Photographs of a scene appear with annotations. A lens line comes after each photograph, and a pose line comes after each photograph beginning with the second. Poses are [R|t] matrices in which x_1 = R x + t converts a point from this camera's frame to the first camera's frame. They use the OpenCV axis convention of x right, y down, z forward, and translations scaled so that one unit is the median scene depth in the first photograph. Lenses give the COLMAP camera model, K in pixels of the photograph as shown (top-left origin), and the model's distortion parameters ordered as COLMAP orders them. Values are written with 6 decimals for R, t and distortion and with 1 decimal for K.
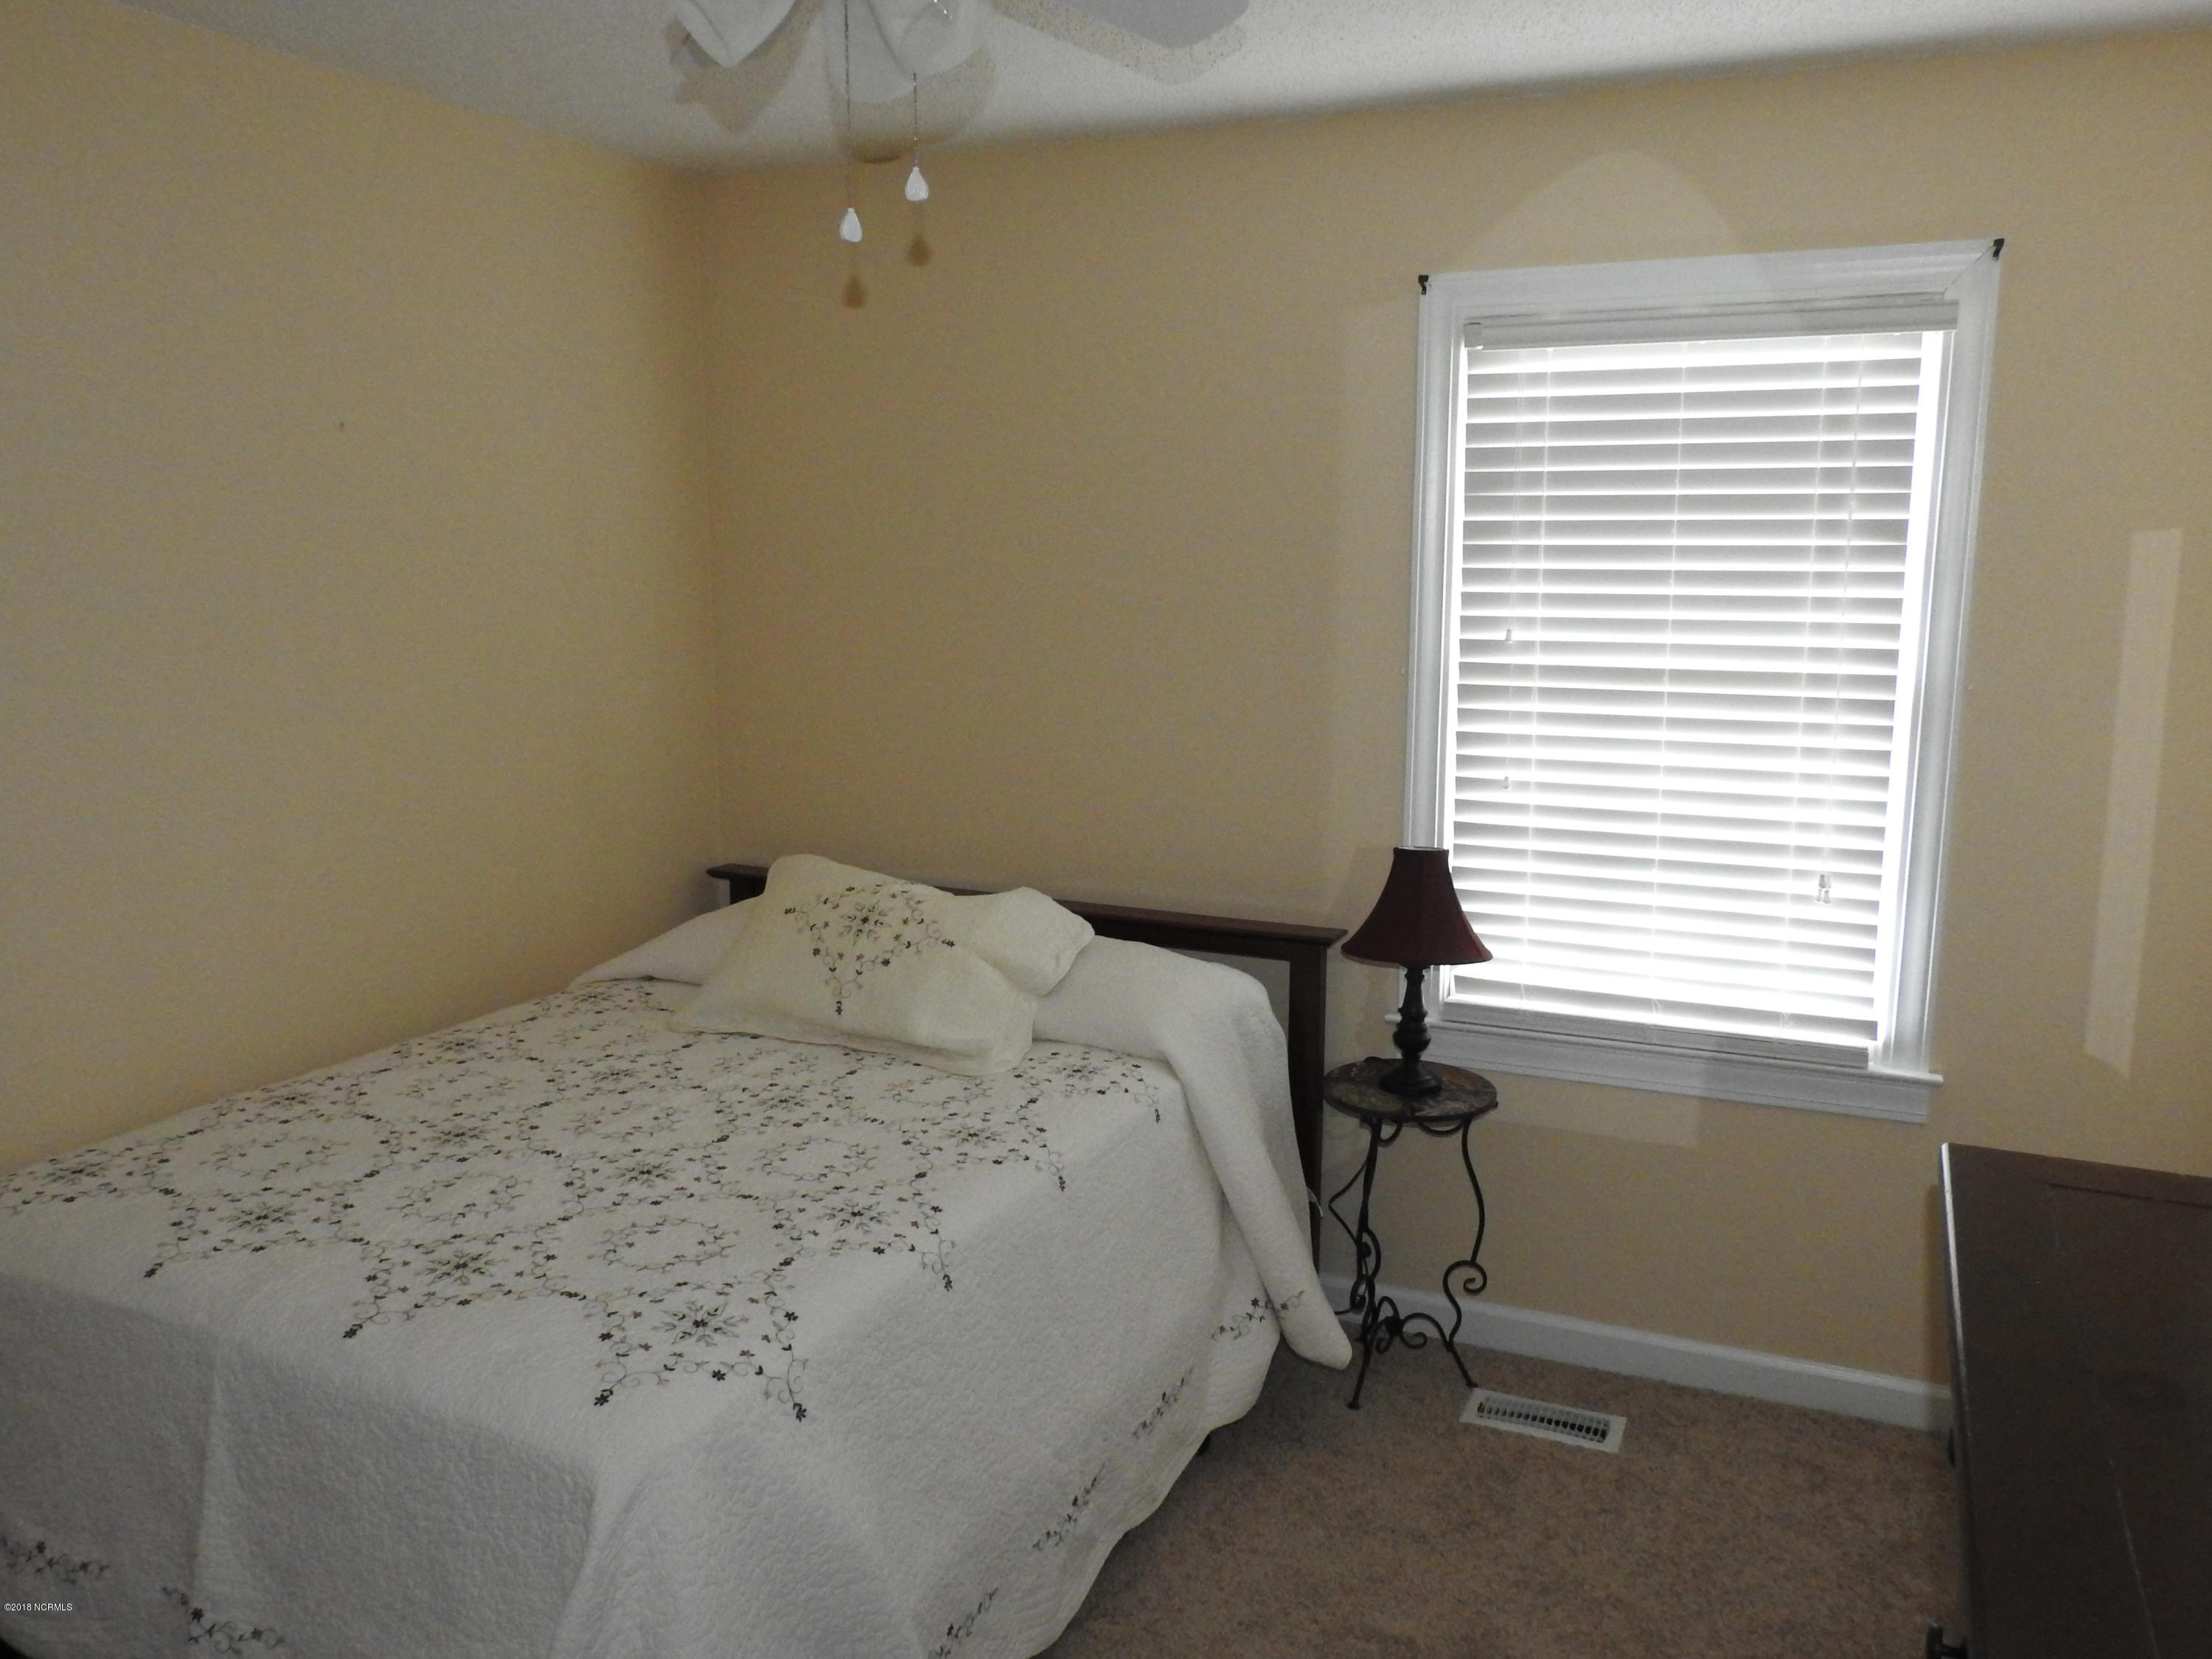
lens RADIAL K [[1637.2, 0, 1125.3], [0, 1637.2, 795.6], [0, 0, 1]] dist [0.031023, 0.007395]
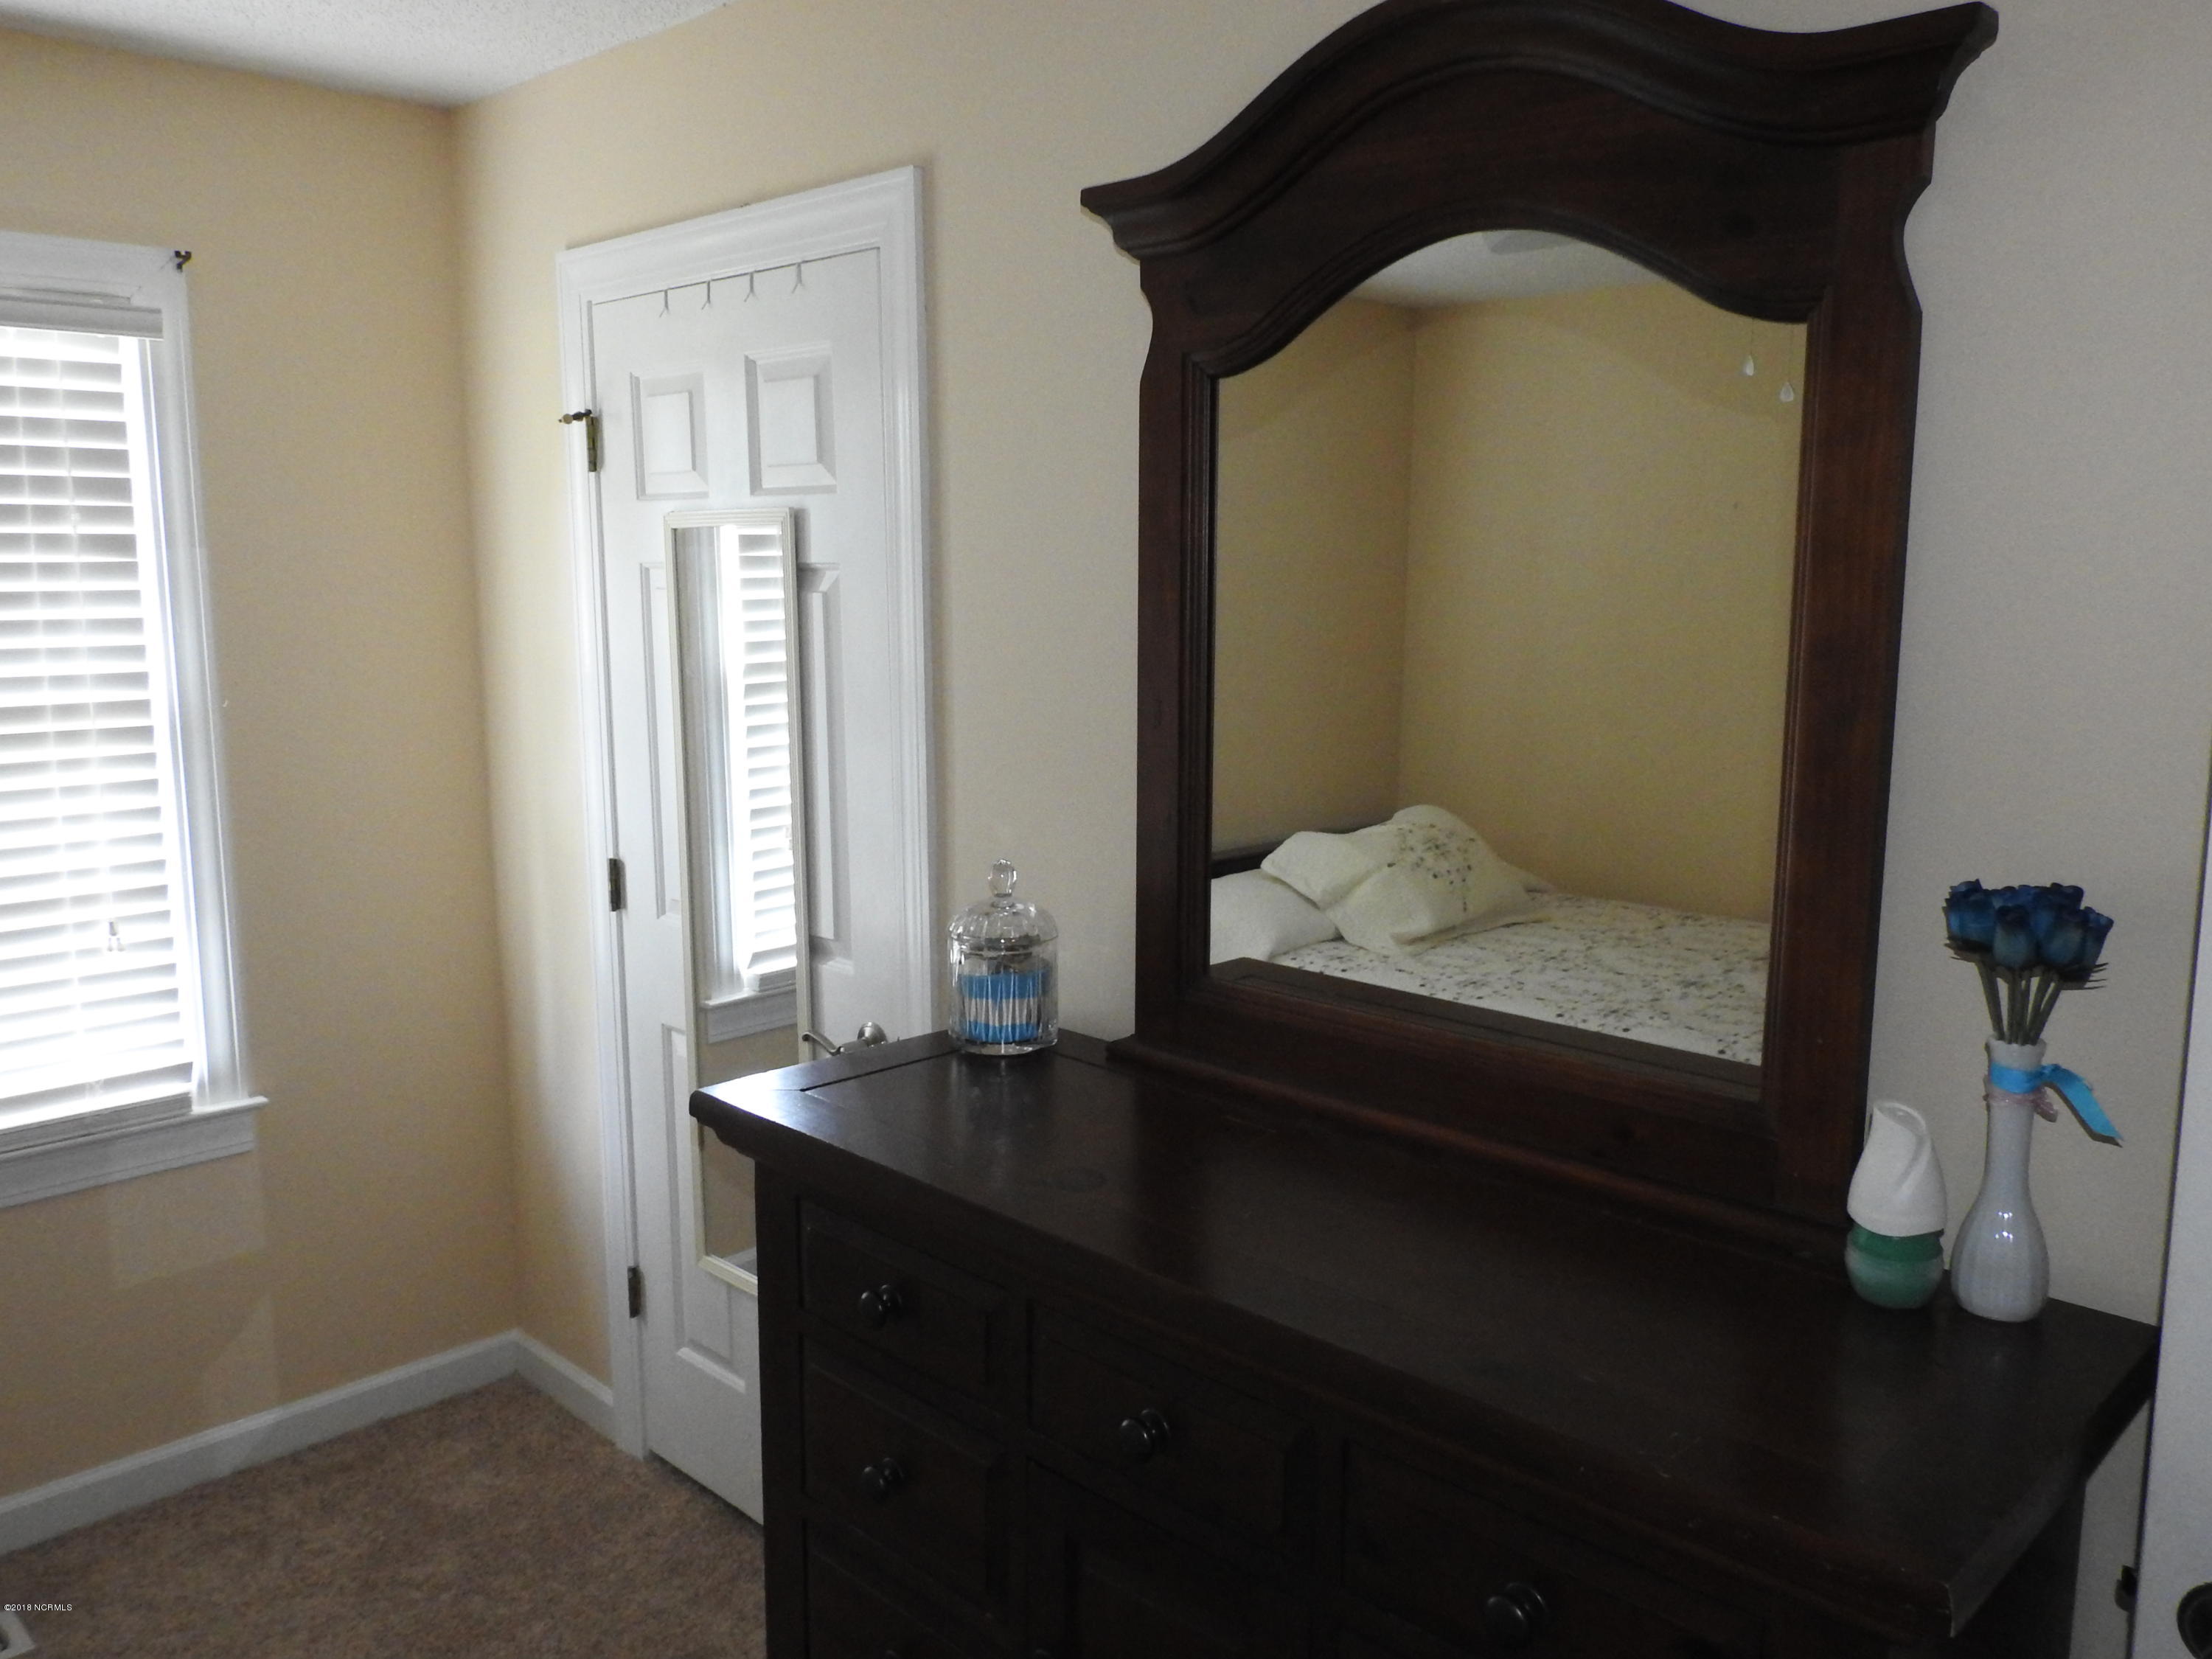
lens RADIAL K [[1741.5, 0, 1112.4], [0, 1741.5, 828.0], [0, 0, 1]] dist [0.003202, -0.004933]
pose [[0.404449, -0.151377, 0.901946, -0.222271], [0.149991, 0.983832, 0.097862, -0.014581], [-0.902177, 0.095703, 0.420615, 0.088785]]
